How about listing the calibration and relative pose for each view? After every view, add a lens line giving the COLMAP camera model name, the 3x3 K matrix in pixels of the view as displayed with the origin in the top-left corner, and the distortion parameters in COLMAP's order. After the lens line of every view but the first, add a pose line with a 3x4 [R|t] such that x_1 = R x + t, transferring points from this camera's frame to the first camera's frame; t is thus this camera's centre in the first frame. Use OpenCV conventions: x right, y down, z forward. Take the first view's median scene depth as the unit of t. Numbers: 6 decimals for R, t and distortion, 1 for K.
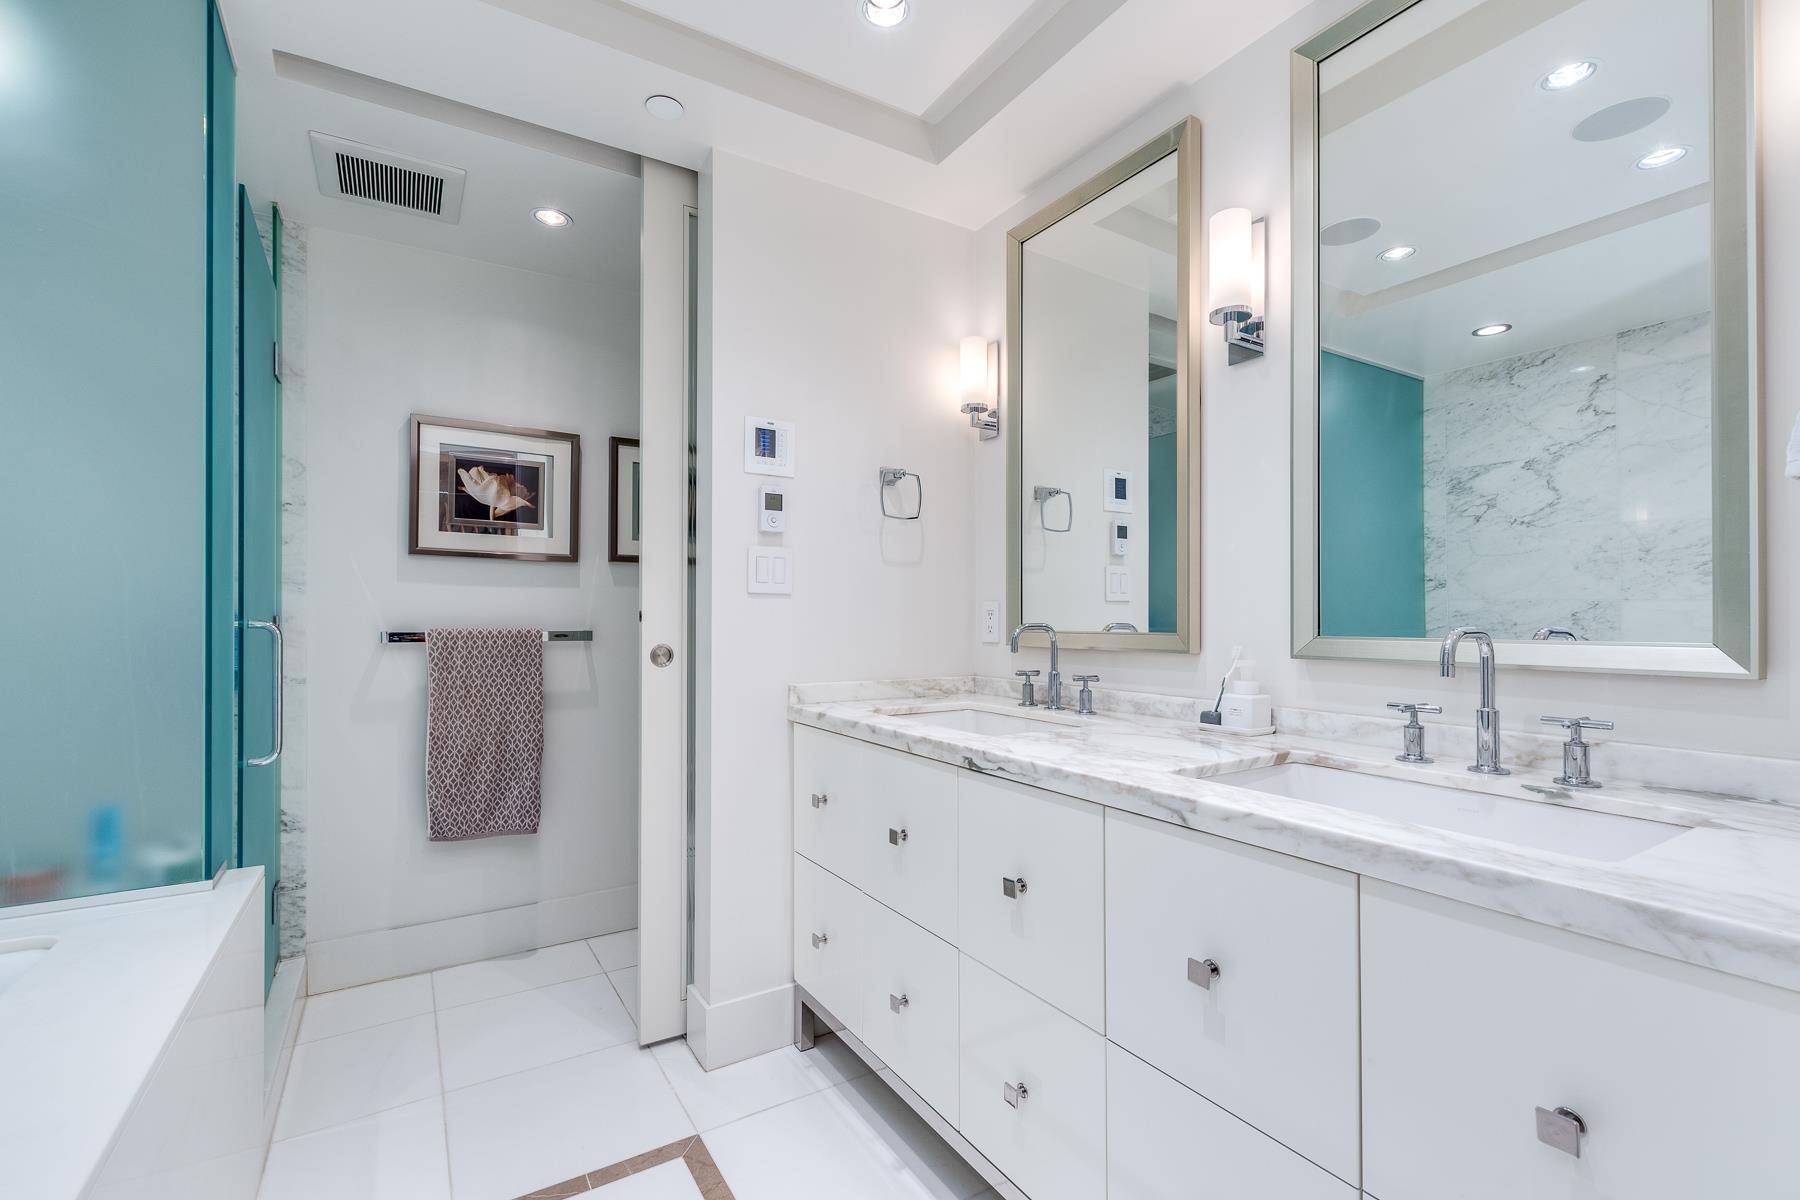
lens RADIAL K [[780.4, 0, 897.5], [0, 780.4, 608.6], [0, 0, 1]] dist [0.007370, -0.002518]
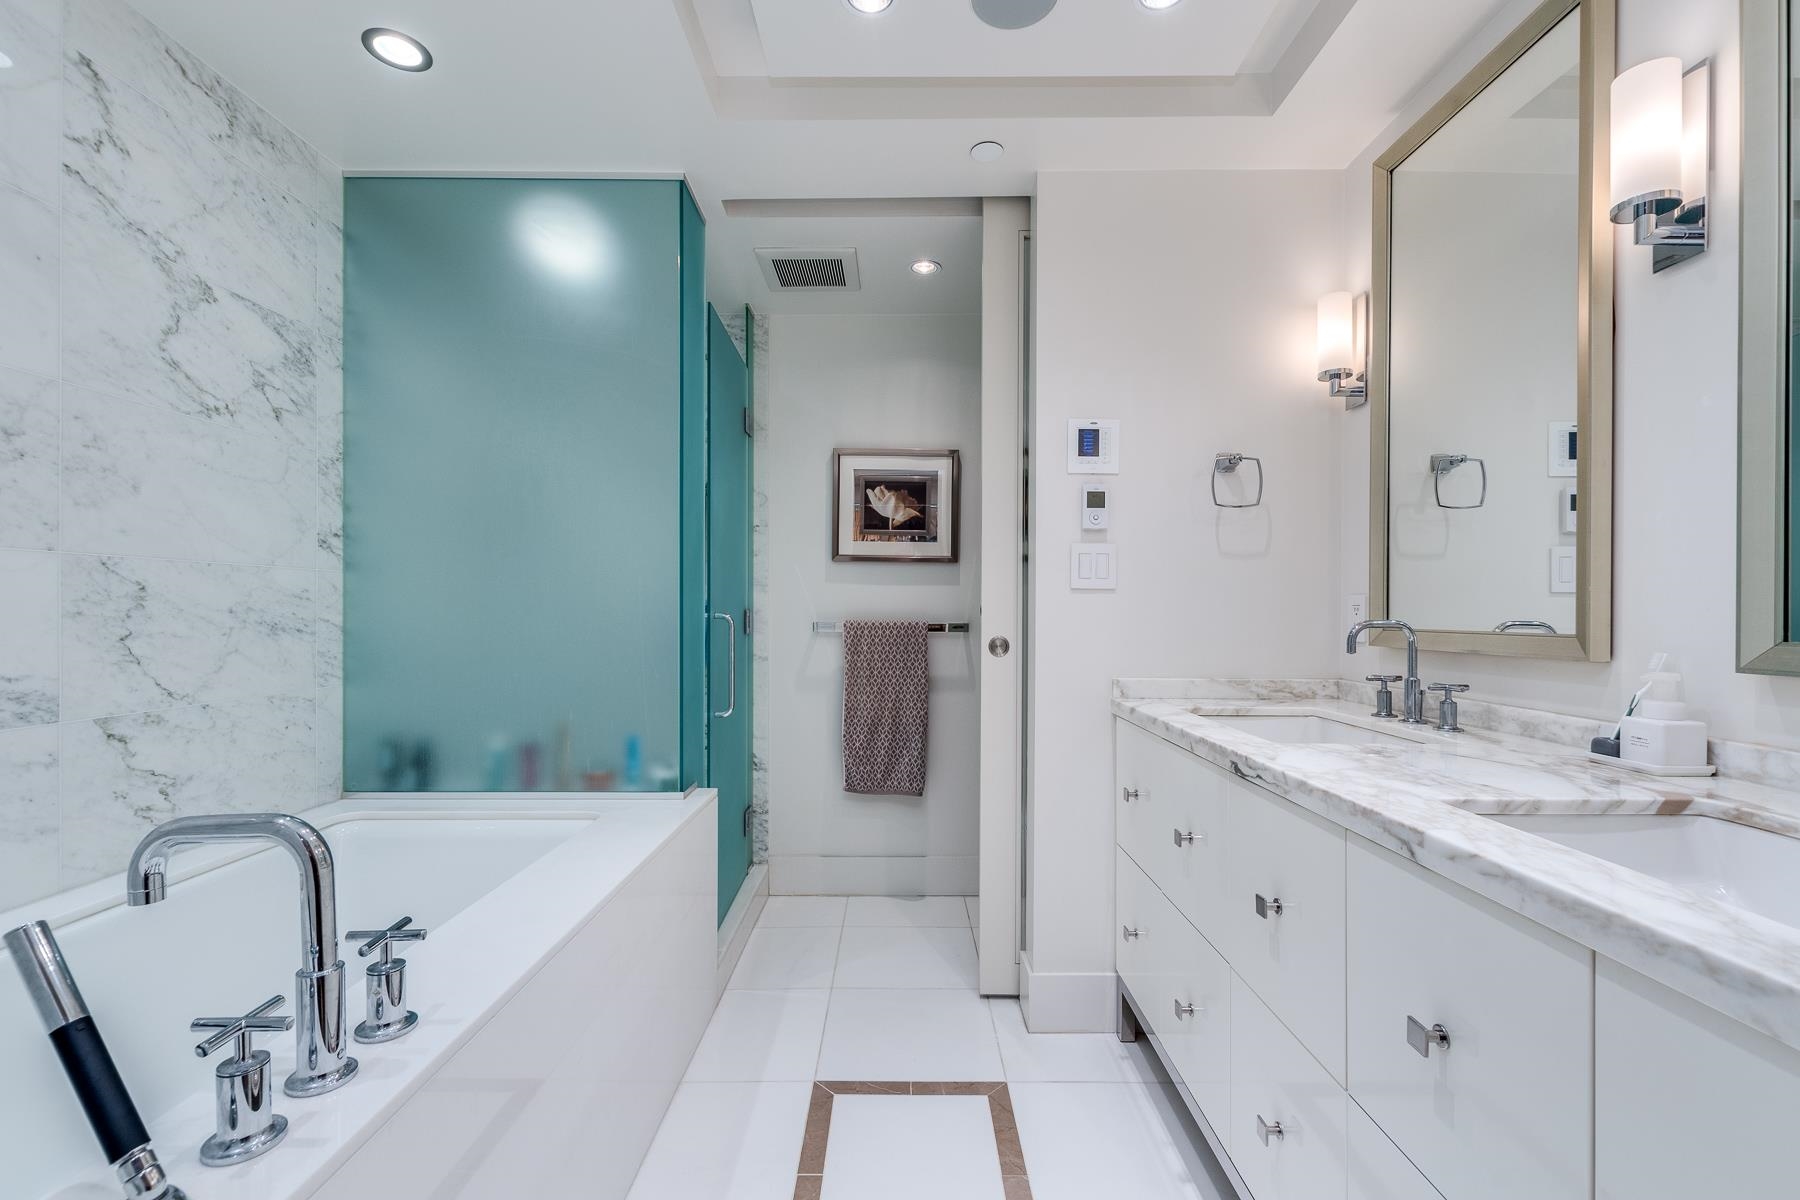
lens RADIAL K [[780.4, 0, 901.9], [0, 780.4, 605.8], [0, 0, 1]] dist [0.007370, -0.002518]
pose [[0.848501, -0.000561, -0.529194, 0.169792], [0.002574, 0.999992, 0.003067, -0.000910], [0.529188, -0.003964, 0.848495, -0.005234]]
